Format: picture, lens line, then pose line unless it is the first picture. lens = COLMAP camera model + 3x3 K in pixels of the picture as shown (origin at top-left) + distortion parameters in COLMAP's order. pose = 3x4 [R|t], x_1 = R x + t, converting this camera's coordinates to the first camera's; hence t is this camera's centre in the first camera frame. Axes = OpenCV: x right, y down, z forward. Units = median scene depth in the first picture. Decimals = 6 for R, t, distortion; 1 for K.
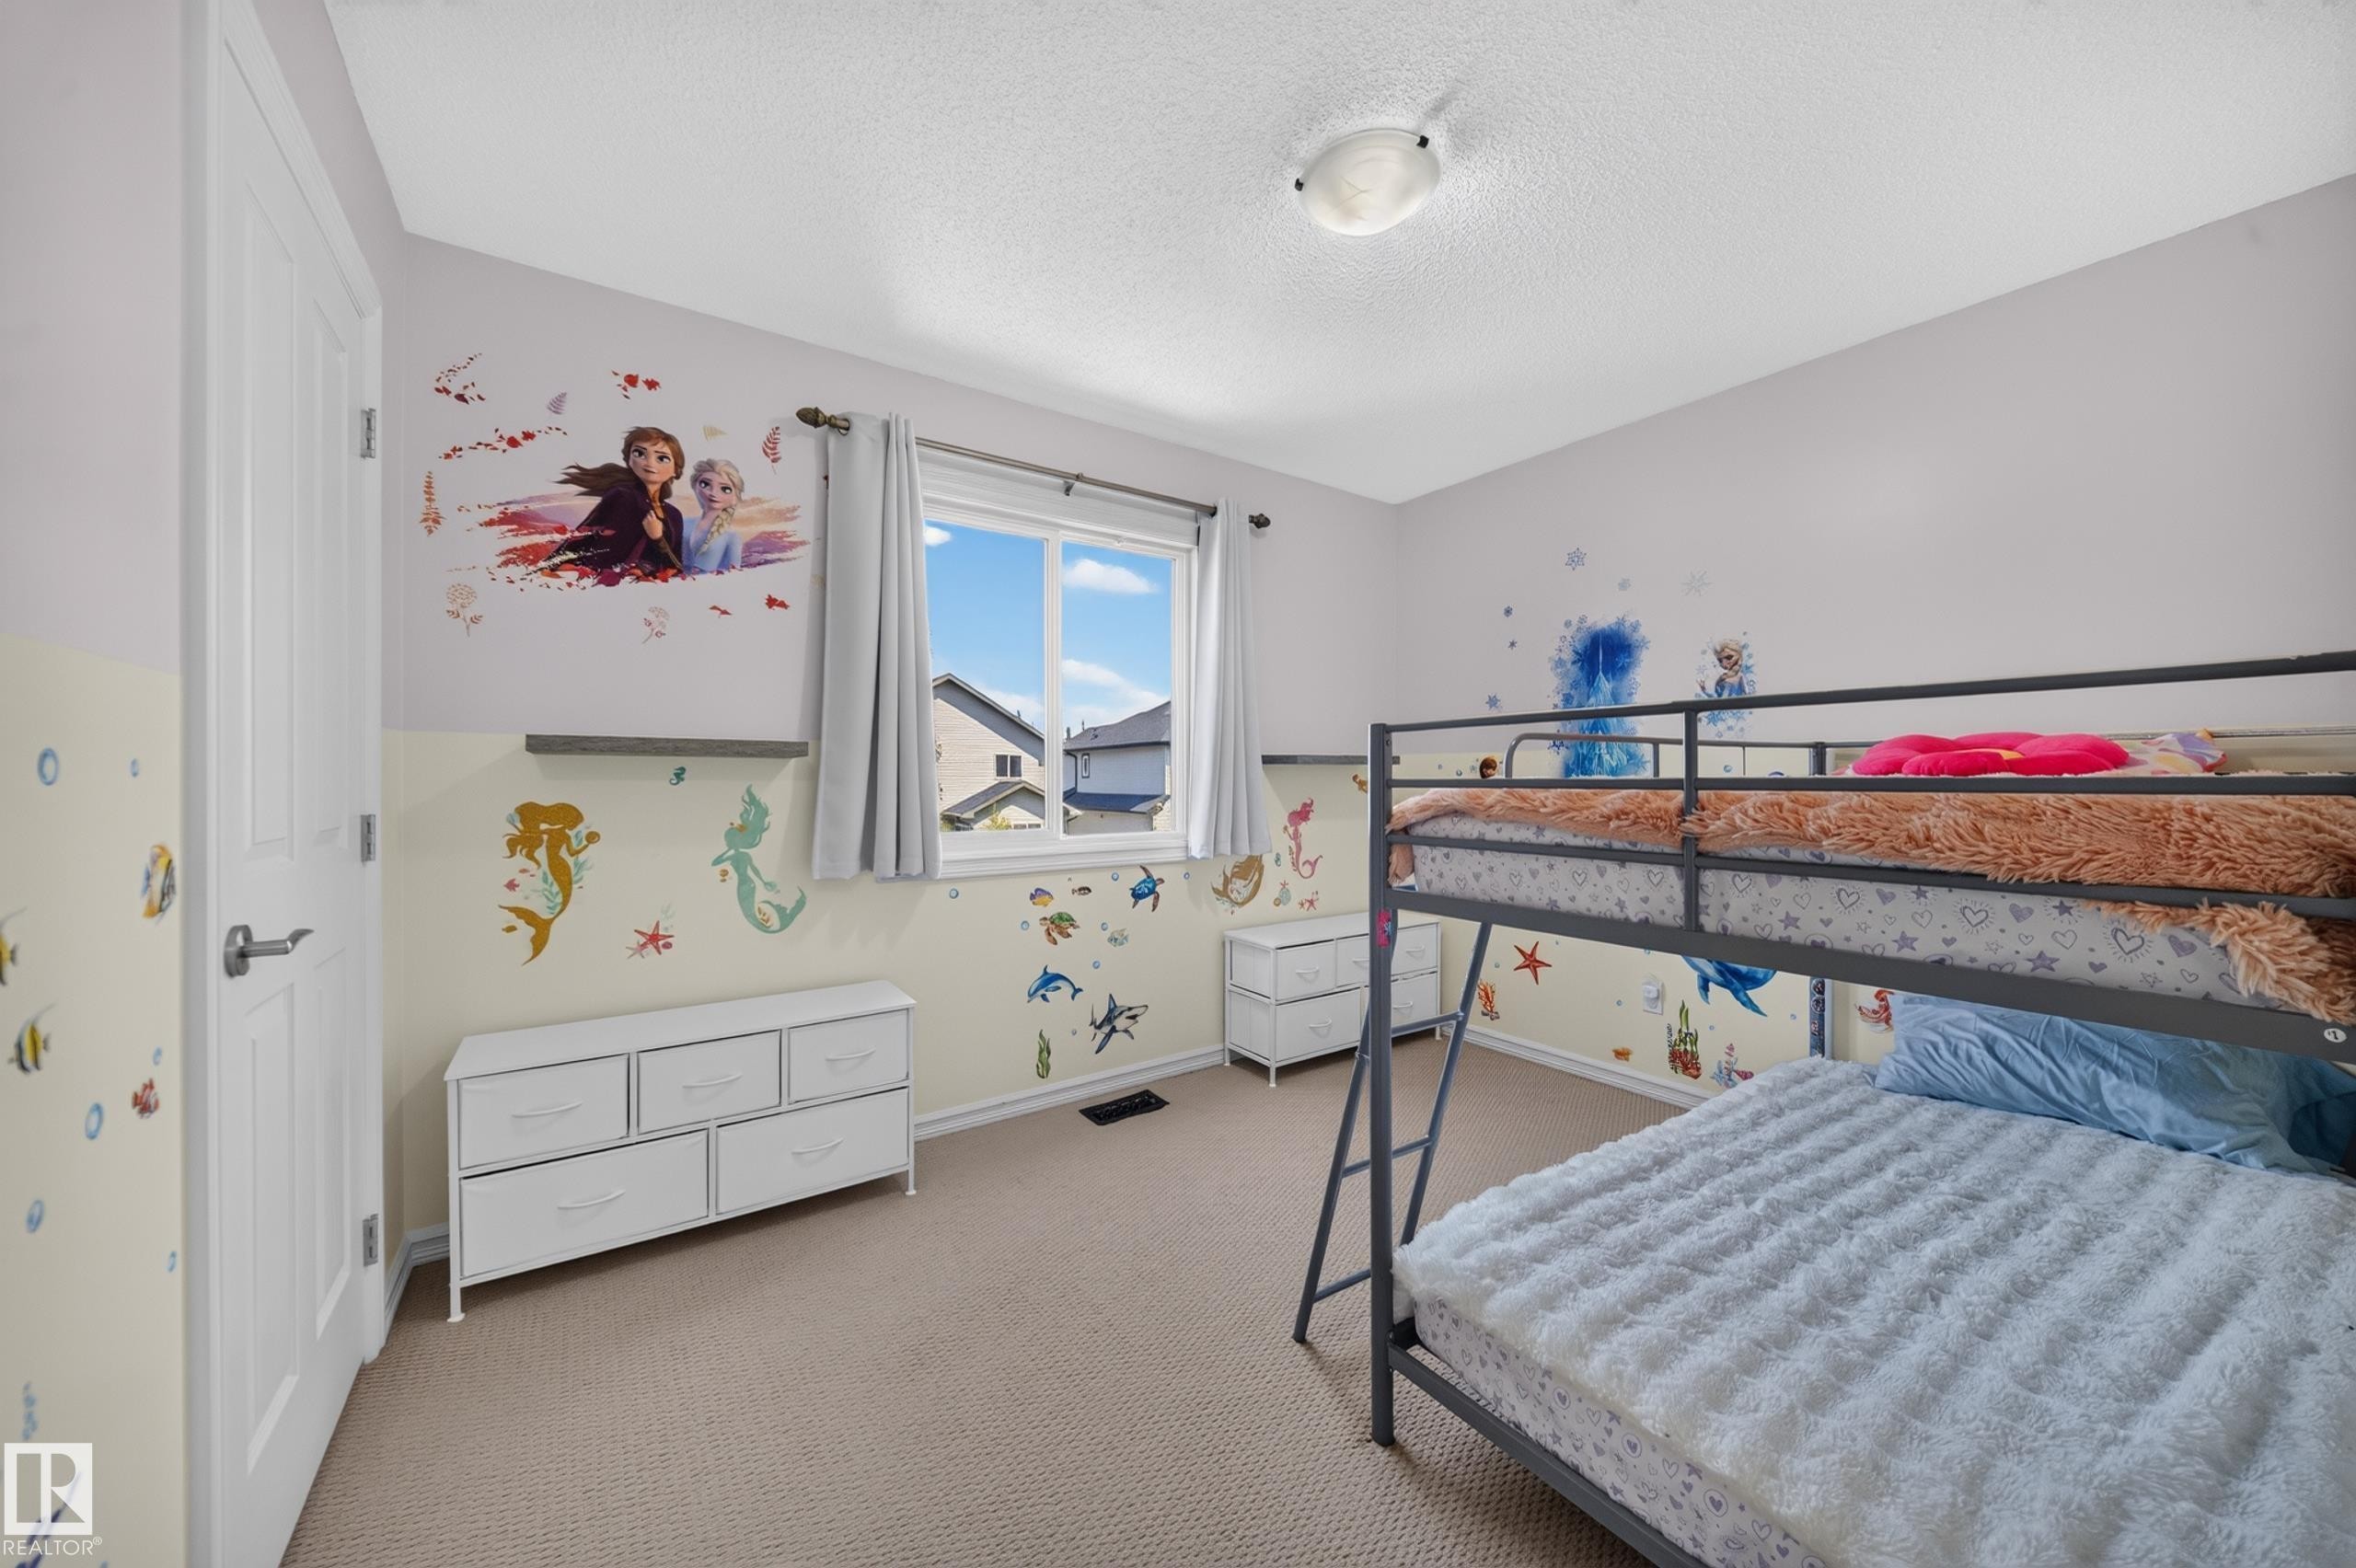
lens RADIAL K [[832.3, 0, 1163.1], [0, 832.3, 773.6], [0, 0, 1]] dist [-0.000454, -0.000169]
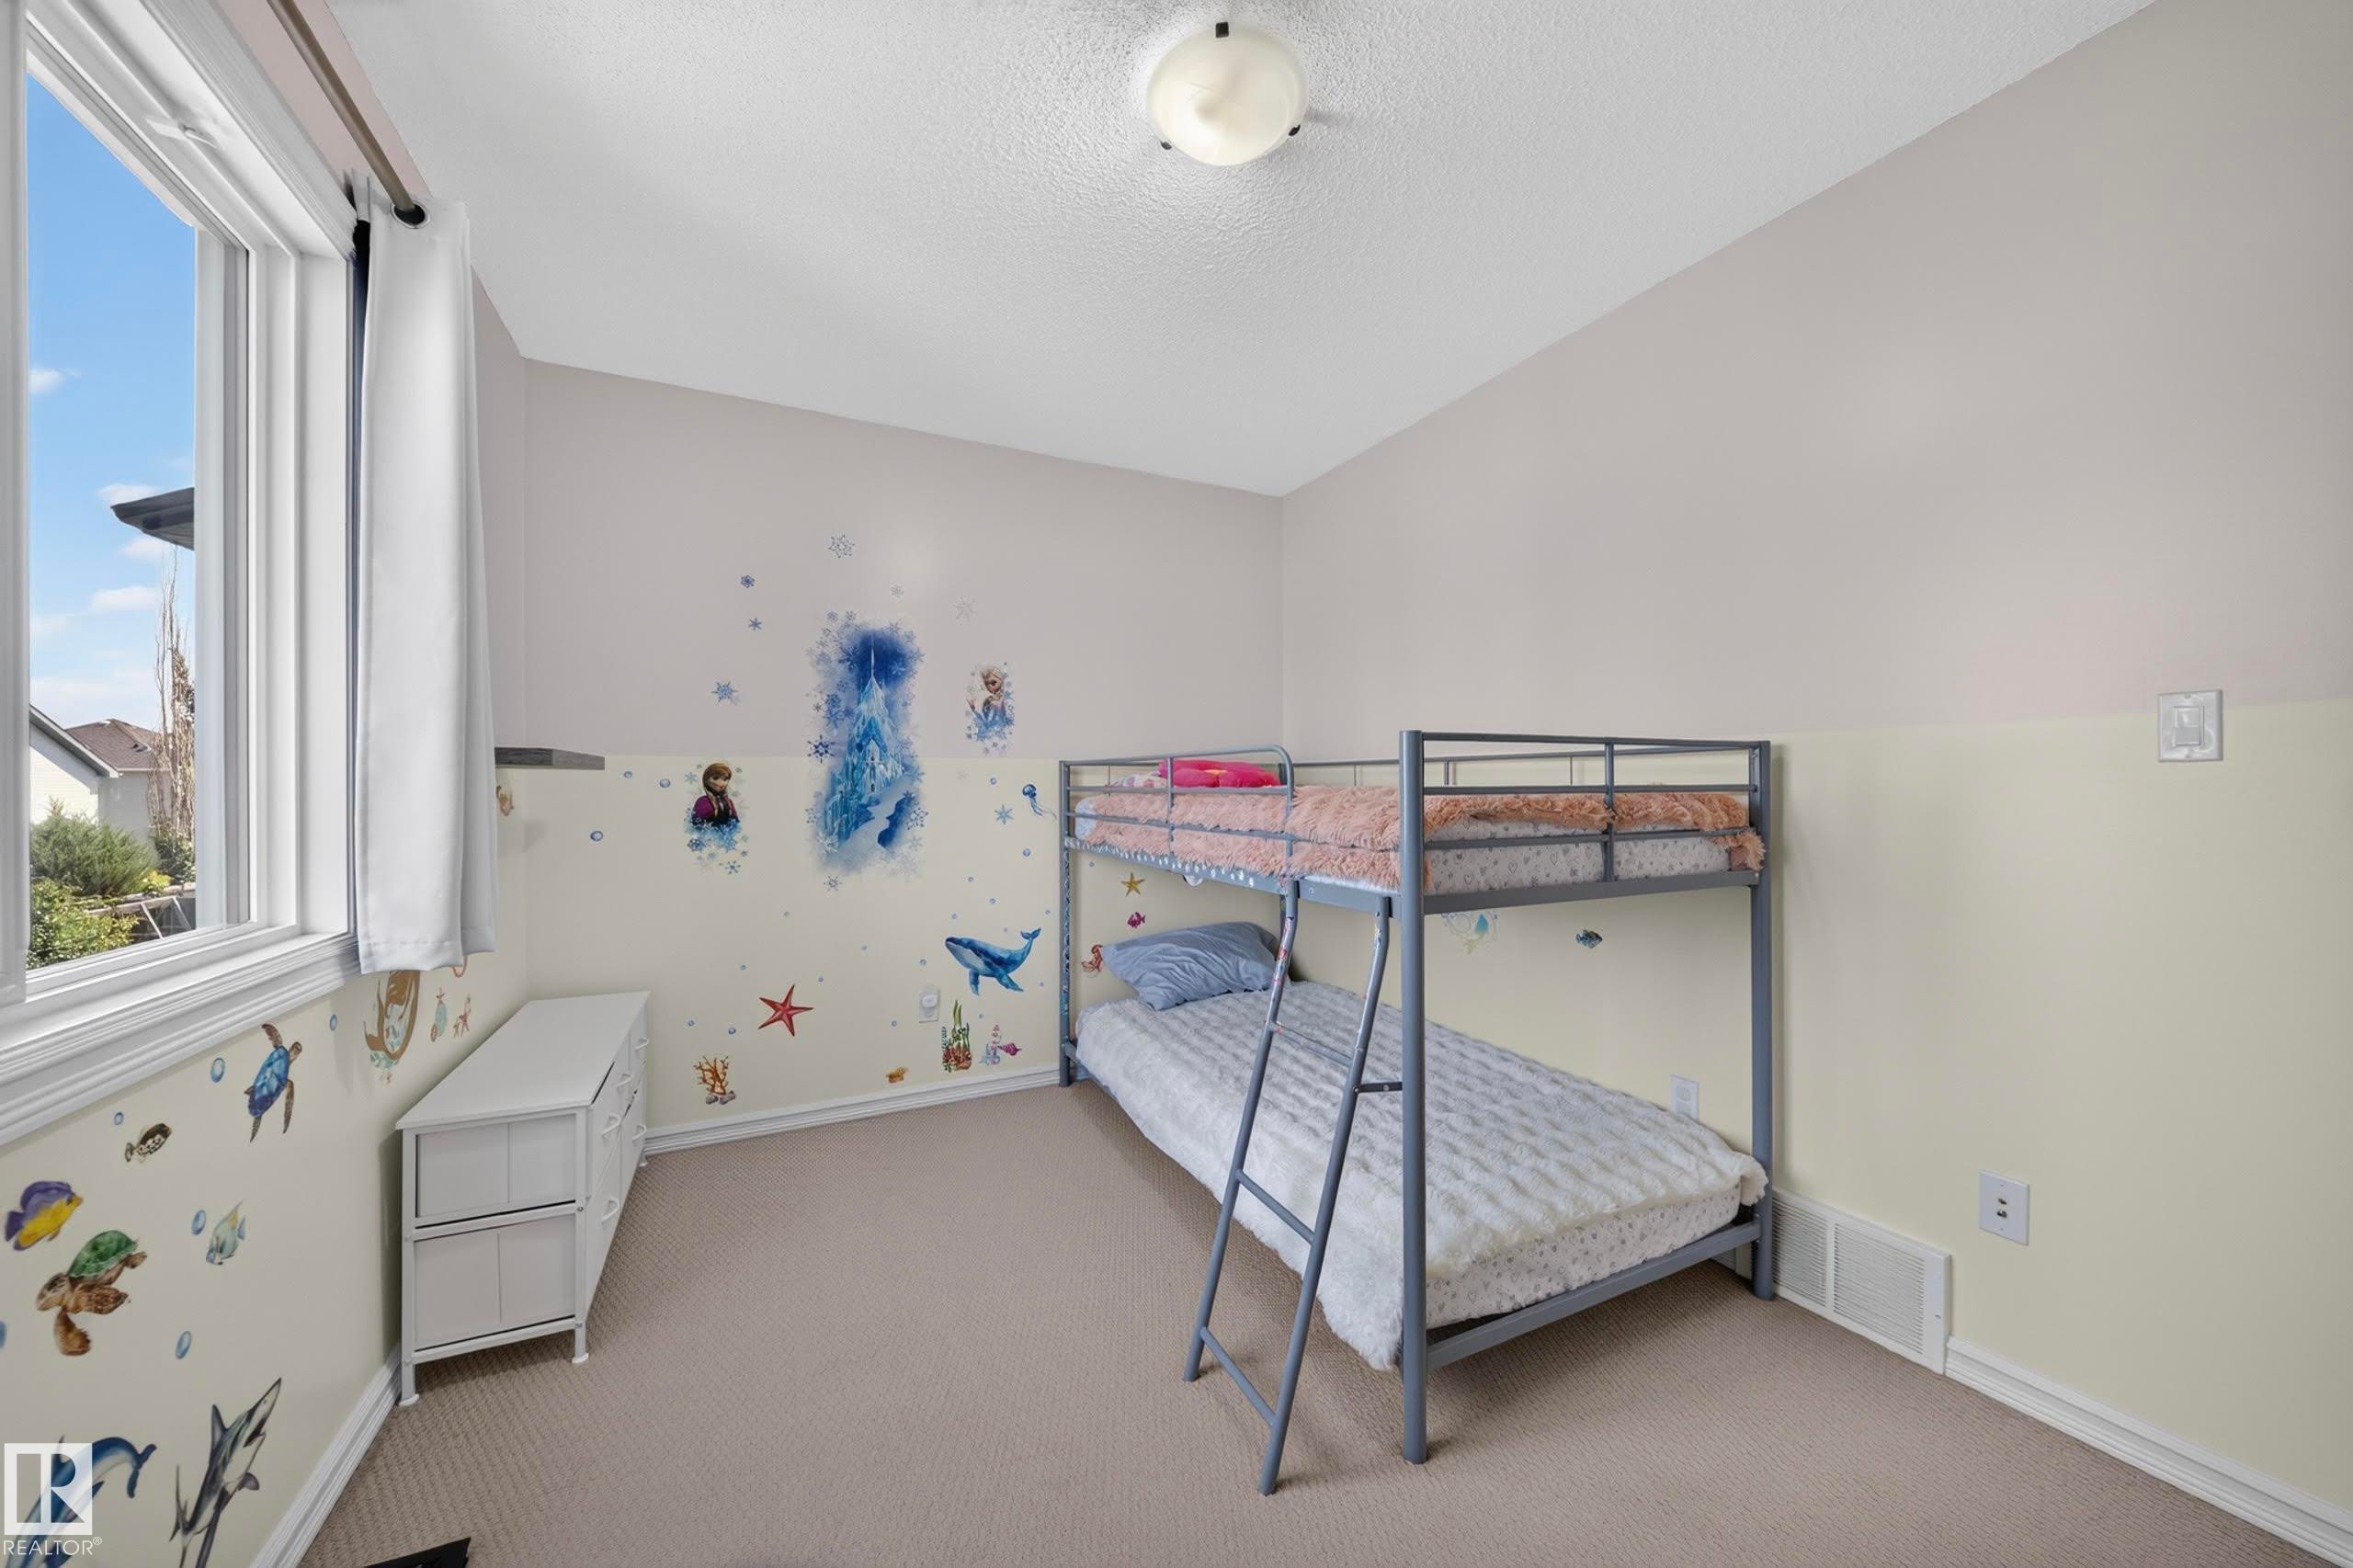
lens RADIAL K [[825.7, 0, 1163.8], [0, 825.7, 786.9], [0, 0, 1]] dist [0.000633, 0.000015]
pose [[0.128874, 0.003289, 0.991656, -0.396726], [-0.000707, 0.999995, -0.003225, 0.005307], [-0.991661, -0.000286, 0.128876, 0.623431]]
